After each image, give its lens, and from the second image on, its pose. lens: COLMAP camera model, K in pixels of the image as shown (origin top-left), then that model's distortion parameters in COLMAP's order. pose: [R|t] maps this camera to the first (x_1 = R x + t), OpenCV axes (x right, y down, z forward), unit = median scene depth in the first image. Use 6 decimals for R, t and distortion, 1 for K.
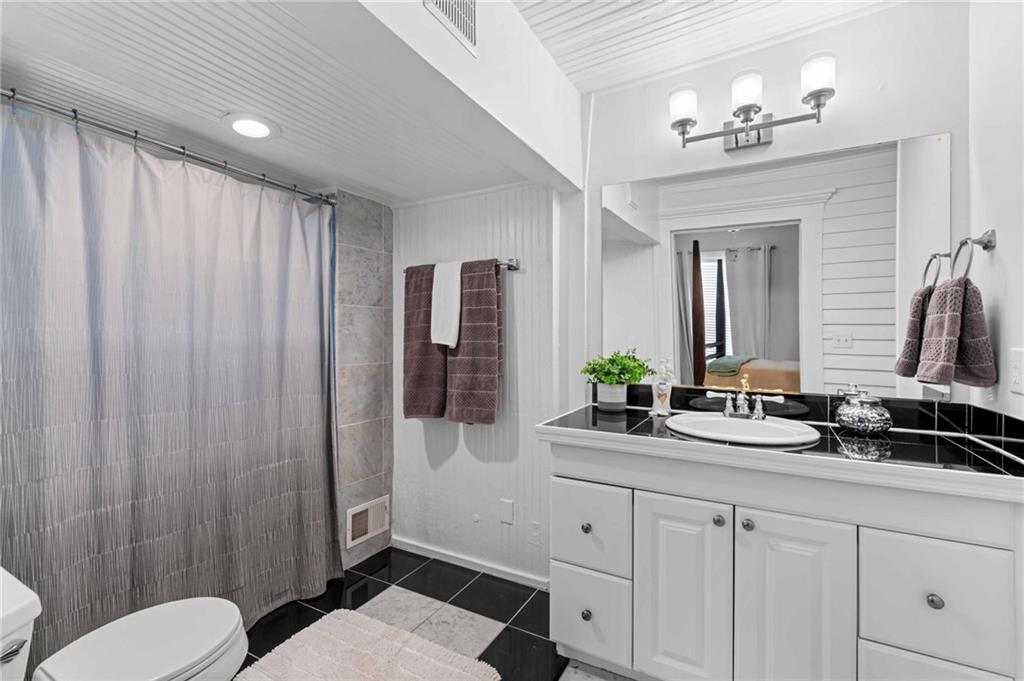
lens RADIAL K [[463.0, 0, 510.3], [0, 463.0, 335.7], [0, 0, 1]] dist [0.000115, 0.000309]
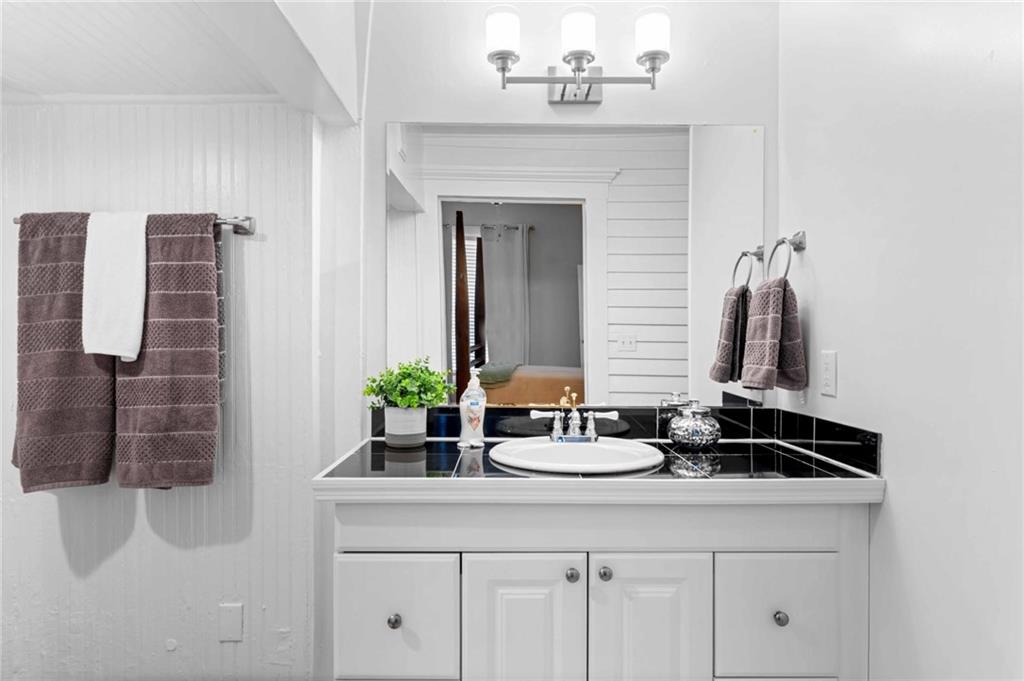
lens RADIAL K [[650.8, 0, 512.0], [0, 650.8, 340.5], [0, 0, 1]] dist [-0.000283, 0.000756]
pose [[0.869403, -0.004919, 0.494079, -0.139698], [0.001973, 0.999977, 0.006485, -0.004140], [-0.494100, -0.004664, 0.869393, 0.072815]]
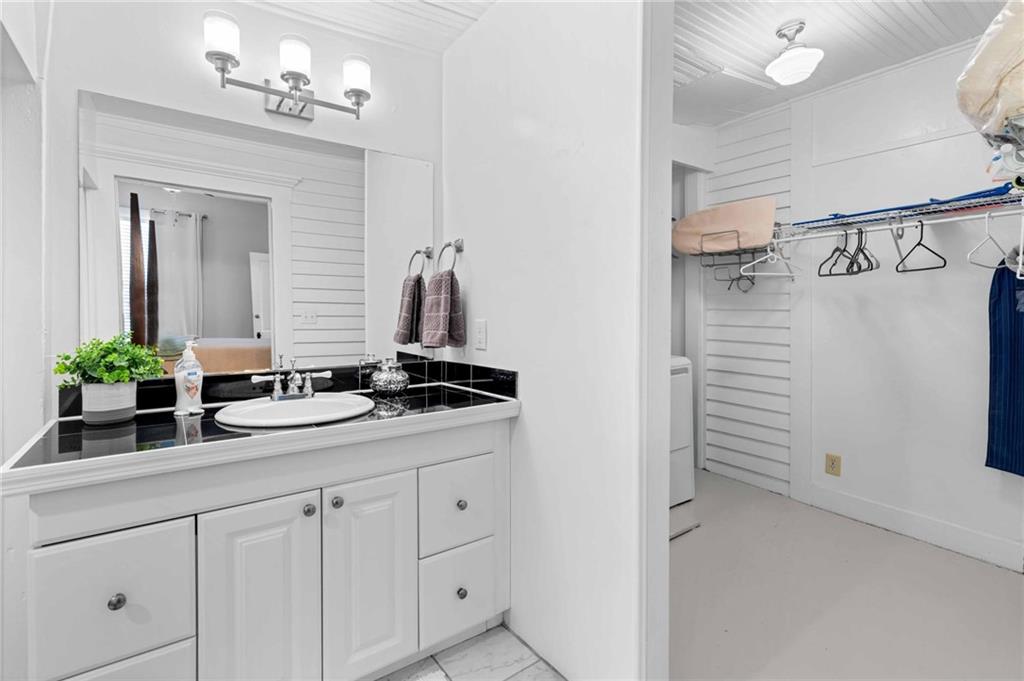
lens RADIAL K [[477.7, 0, 507.8], [0, 477.7, 314.4], [0, 0, 1]] dist [0.001110, 0.000293]
pose [[0.422143, -0.007776, 0.906496, -0.194922], [0.005745, 0.999966, 0.005903, 0.000387], [-0.906511, 0.002716, 0.422174, 0.175491]]
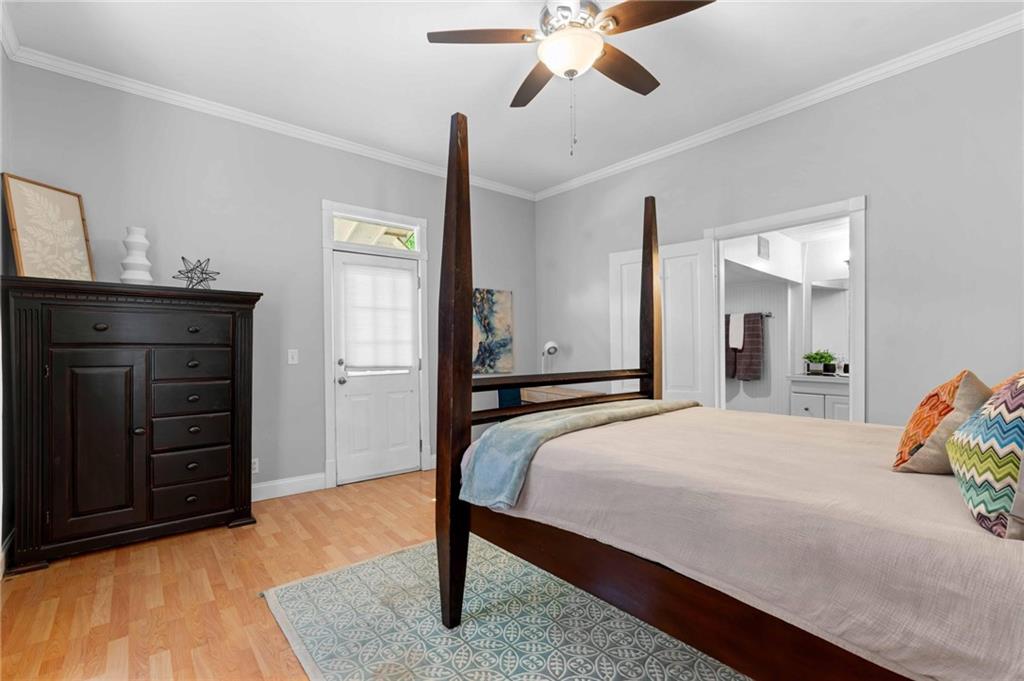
lens RADIAL K [[468.7, 0, 512.0], [0, 468.7, 340.5], [0, 0, 1]] dist [0.000609, 0.000239]
pose [[0.933506, -0.005806, -0.358514, -0.453672], [0.001674, 0.999929, -0.011833, 0.009539], [0.358557, 0.010446, 0.933449, -2.176038]]
